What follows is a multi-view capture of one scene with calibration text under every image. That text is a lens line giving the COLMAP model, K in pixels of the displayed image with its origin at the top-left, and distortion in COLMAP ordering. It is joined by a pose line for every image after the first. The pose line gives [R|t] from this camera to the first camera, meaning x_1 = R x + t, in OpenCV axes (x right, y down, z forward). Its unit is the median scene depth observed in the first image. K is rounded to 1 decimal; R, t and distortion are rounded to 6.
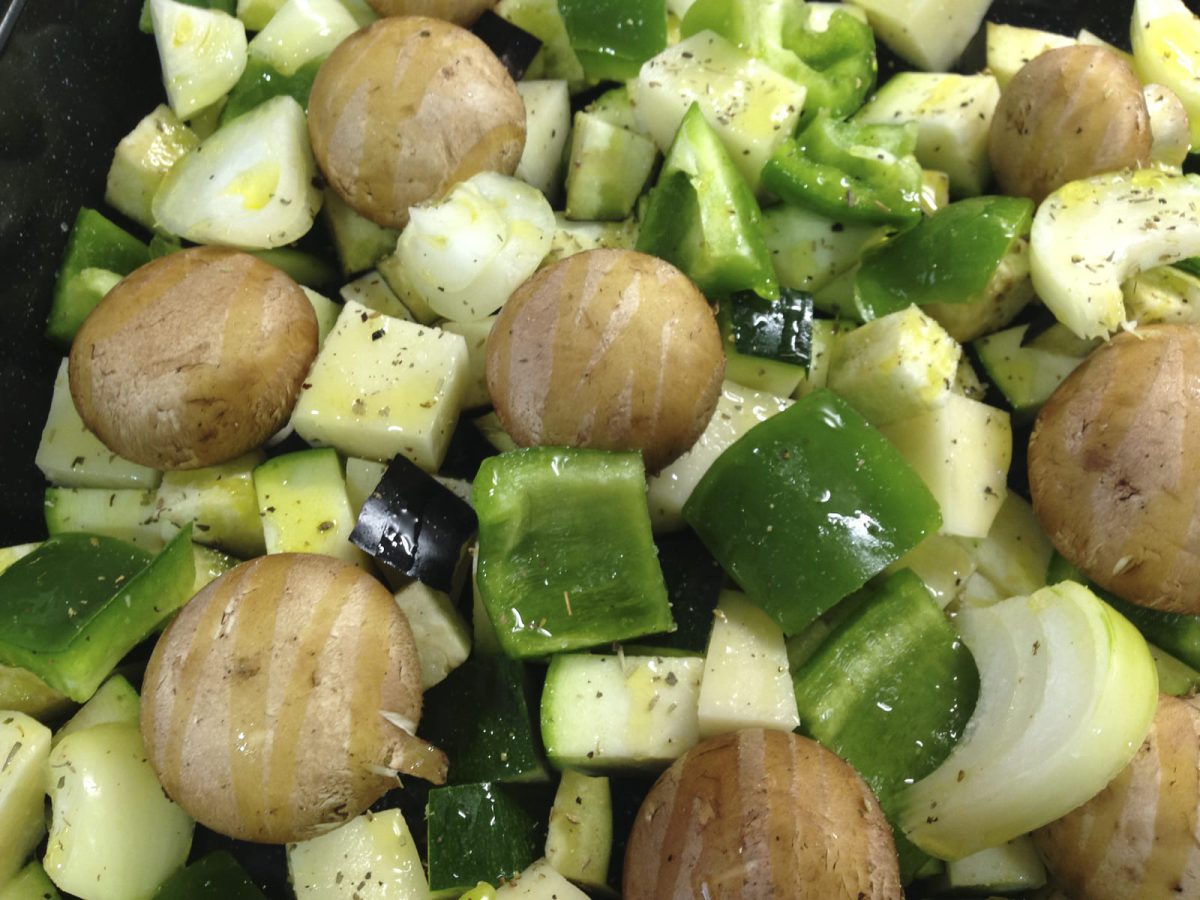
lens RADIAL K [[1076.0, 0, 600.0], [0, 1076.0, 450.0], [0, 0, 1]] dist [0.095811, -0.196096]
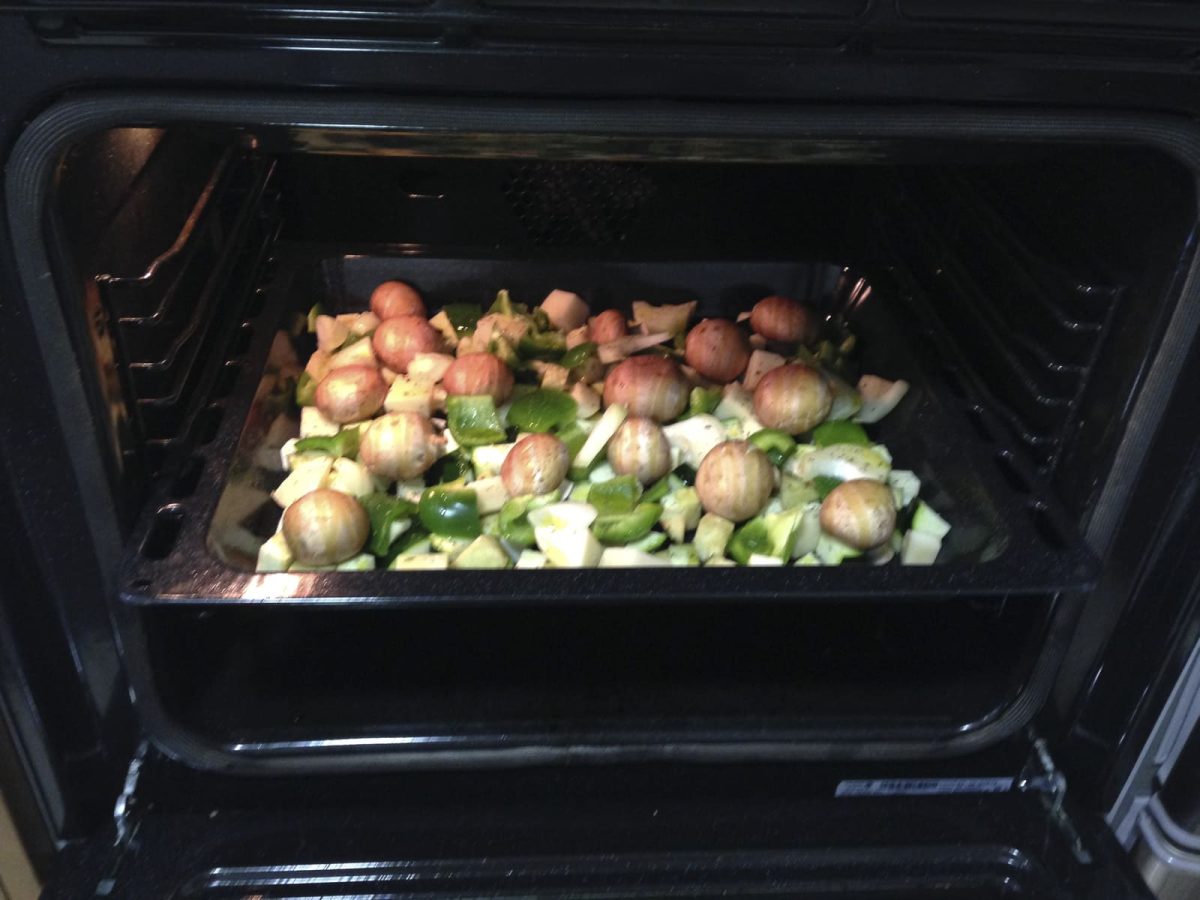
lens RADIAL K [[1092.8, 0, 600.0], [0, 1092.8, 450.0], [0, 0, 1]] dist [0.126044, -0.249245]
pose [[0.979807, -0.088850, 0.179120, -0.237754], [0.164118, 0.869083, -0.466648, 1.677642], [-0.114208, 0.486622, 0.866115, -1.819079]]
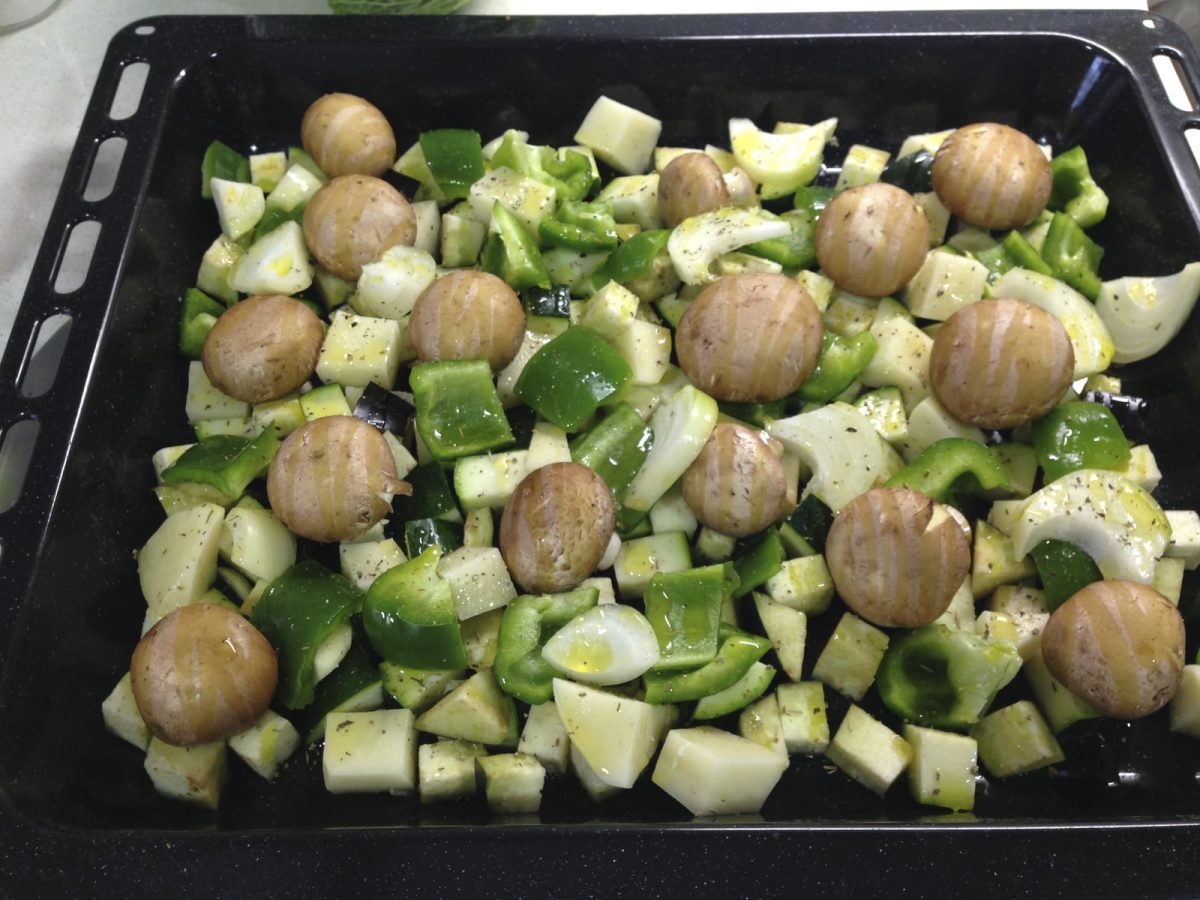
lens RADIAL K [[1066.3, 0, 600.0], [0, 1066.3, 450.0], [0, 0, 1]] dist [0.092435, -0.175374]
pose [[0.989270, -0.127304, 0.071680, 0.073940], [0.135123, 0.983828, -0.117575, 0.405433], [-0.055553, 0.125999, 0.990474, -0.948081]]
